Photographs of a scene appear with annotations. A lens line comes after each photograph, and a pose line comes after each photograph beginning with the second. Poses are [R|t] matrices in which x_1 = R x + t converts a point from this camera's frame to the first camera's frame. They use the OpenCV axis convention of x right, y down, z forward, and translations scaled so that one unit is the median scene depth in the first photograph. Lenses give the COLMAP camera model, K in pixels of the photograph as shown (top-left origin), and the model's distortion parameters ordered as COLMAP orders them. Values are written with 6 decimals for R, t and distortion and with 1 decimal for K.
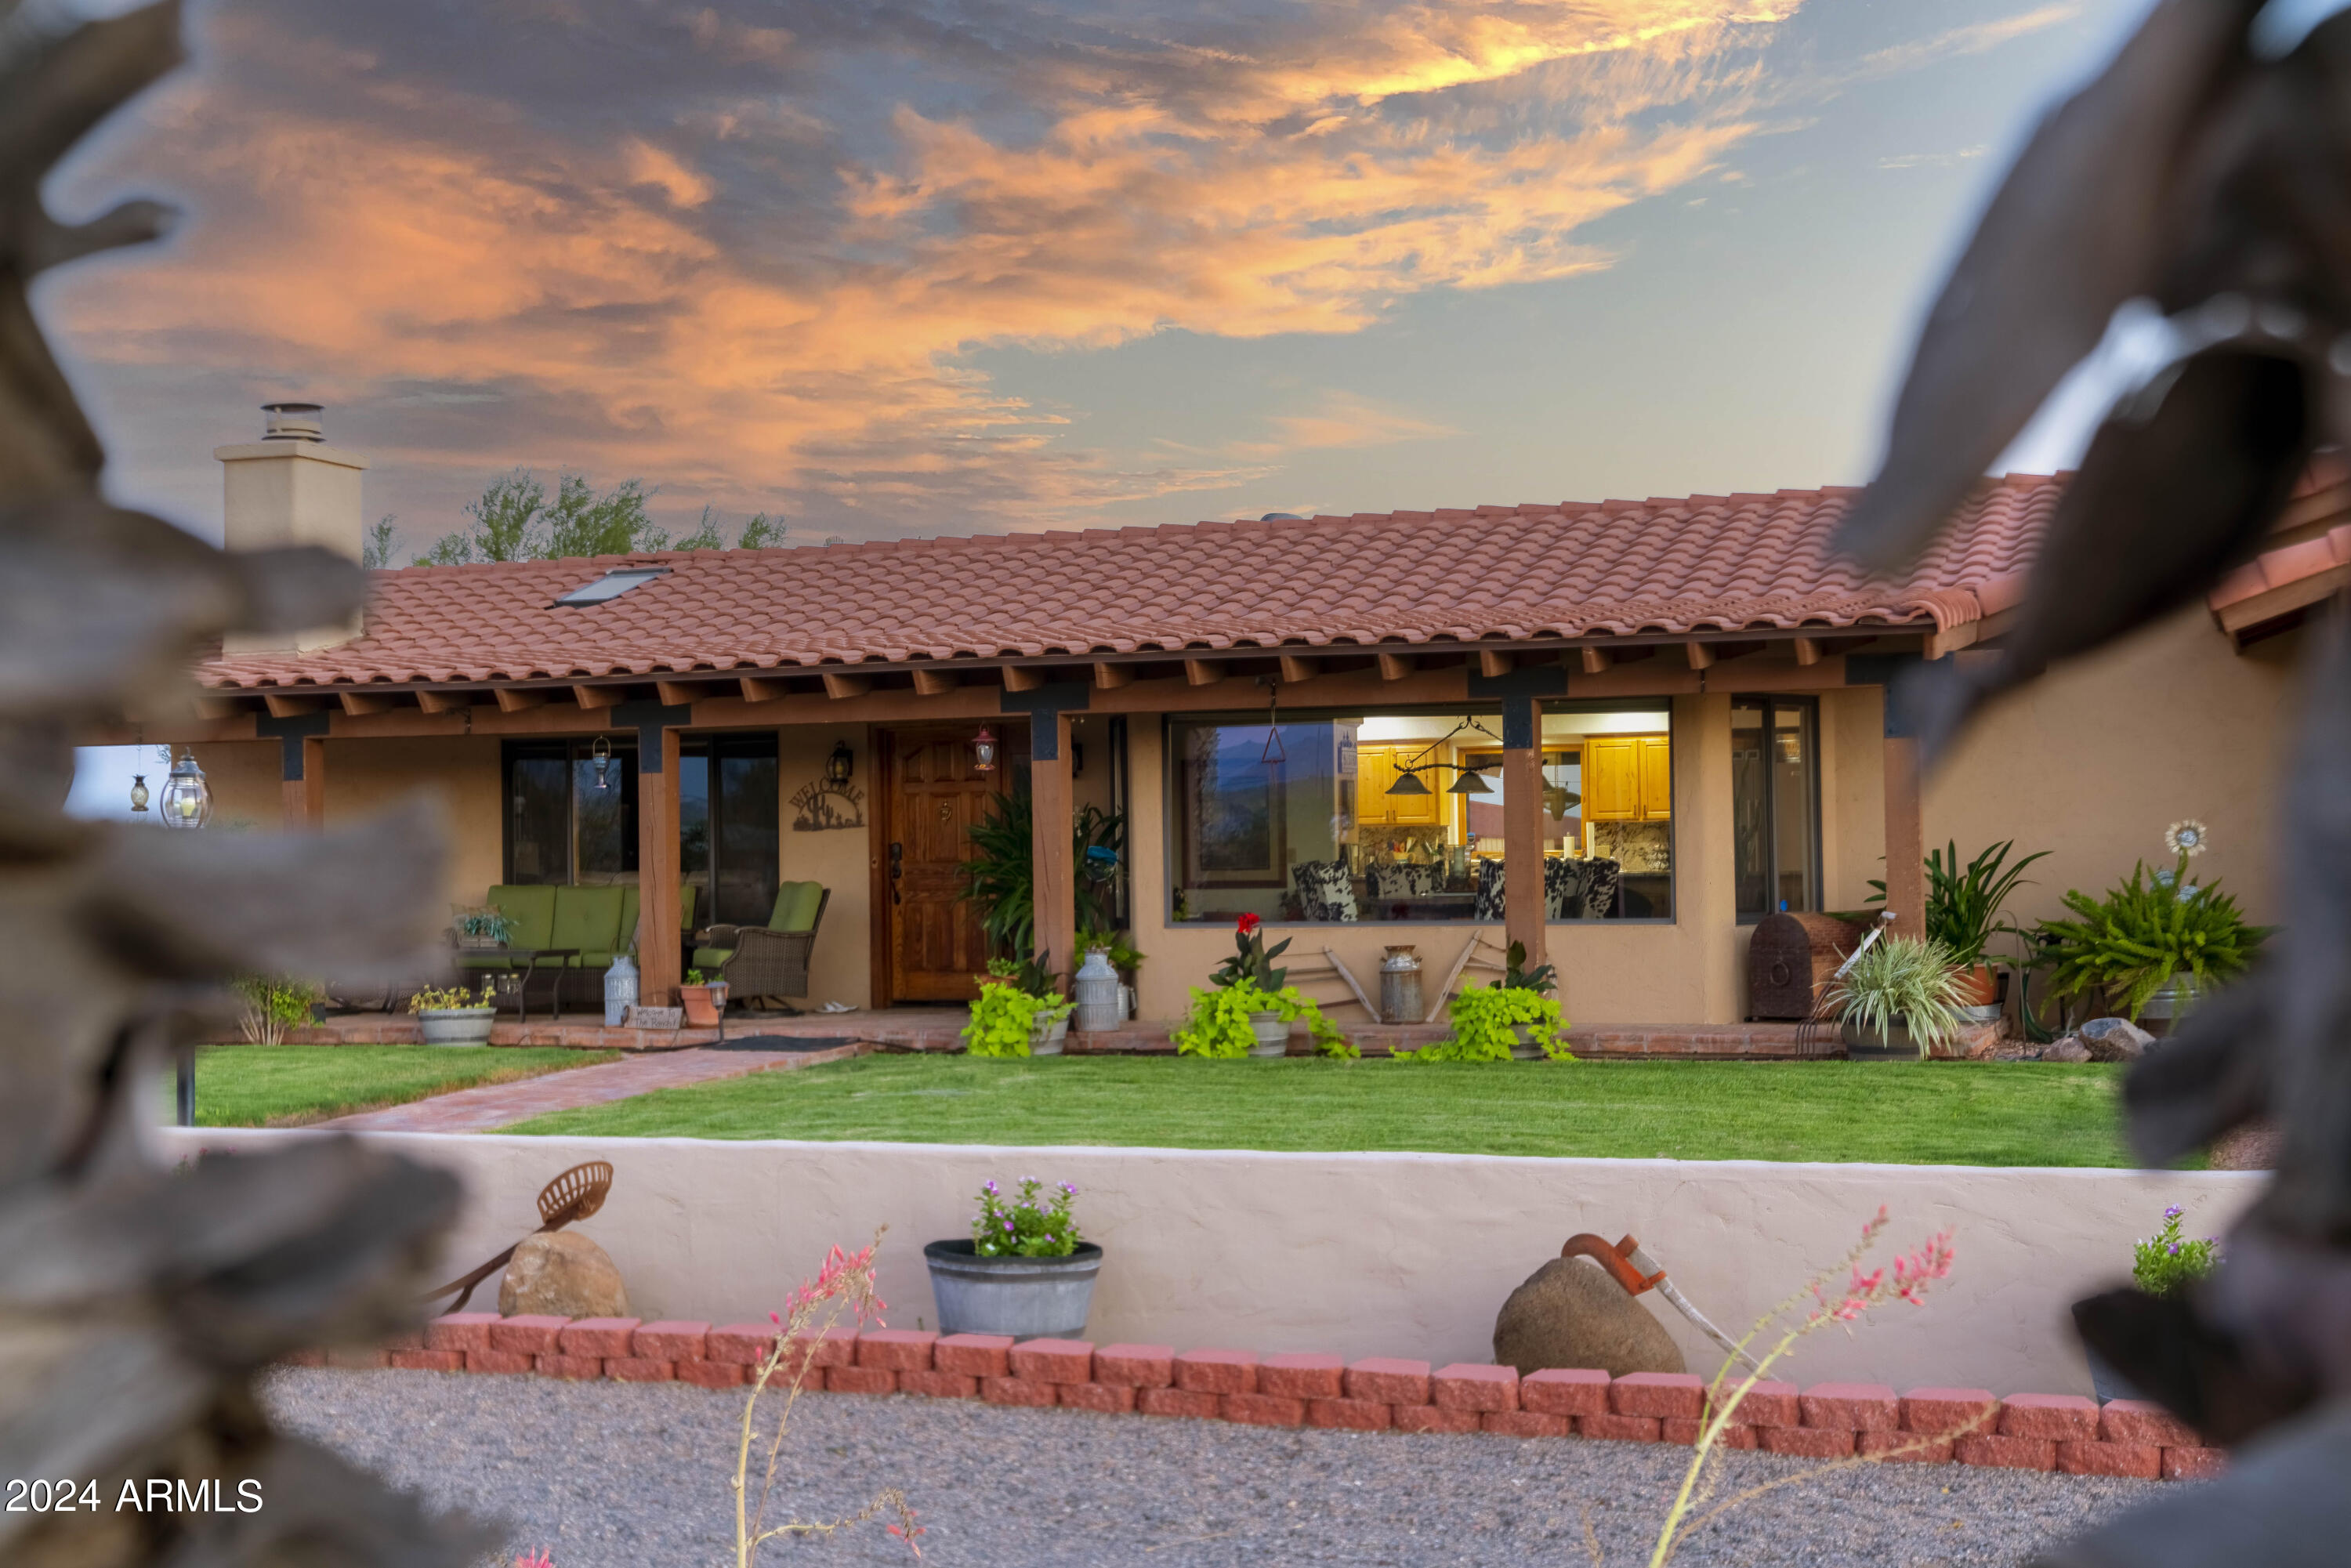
lens RADIAL K [[2614.5, 0, 1175.5], [0, 2614.5, 784.0], [0, 0, 1]] dist [-0.010963, 0.012571]
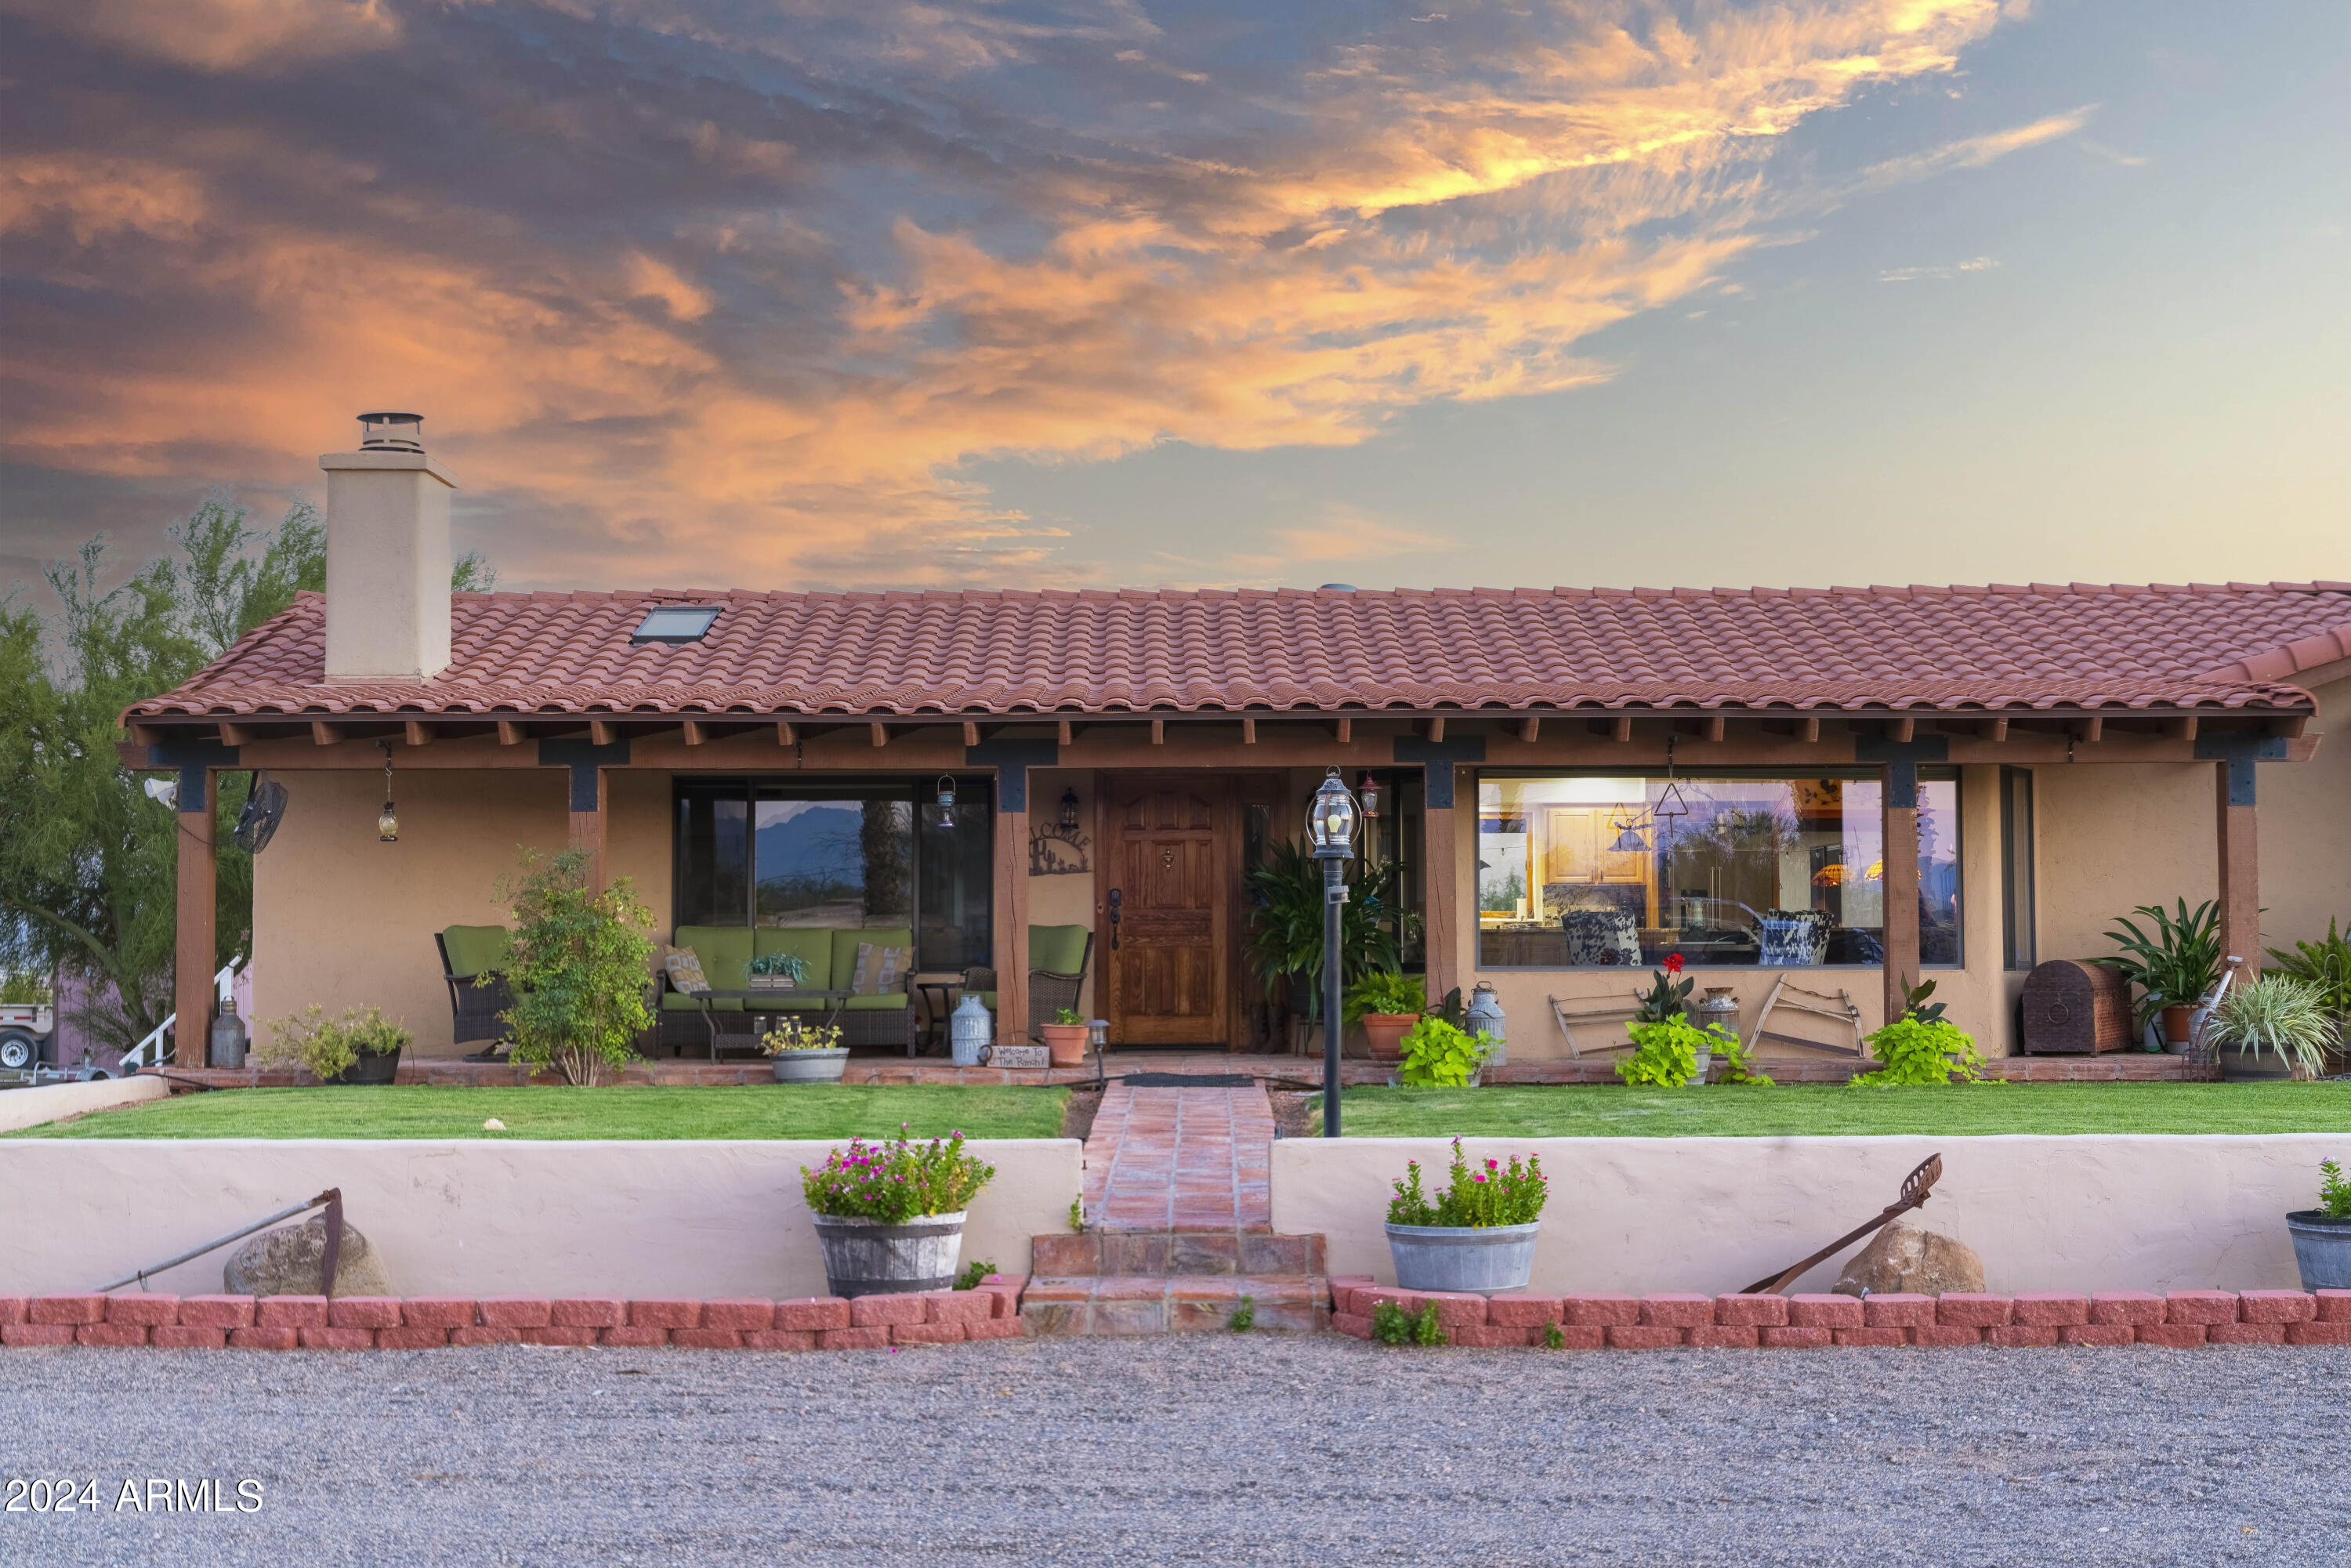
lens RADIAL K [[2614.5, 0, 1175.5], [0, 2614.5, 784.0], [0, 0, 1]] dist [-0.010963, 0.012571]
pose [[0.953783, 0.028855, 0.299106, -0.428254], [-0.019925, 0.999261, -0.032861, 0.016213], [-0.299834, 0.025382, 0.953654, 0.025746]]
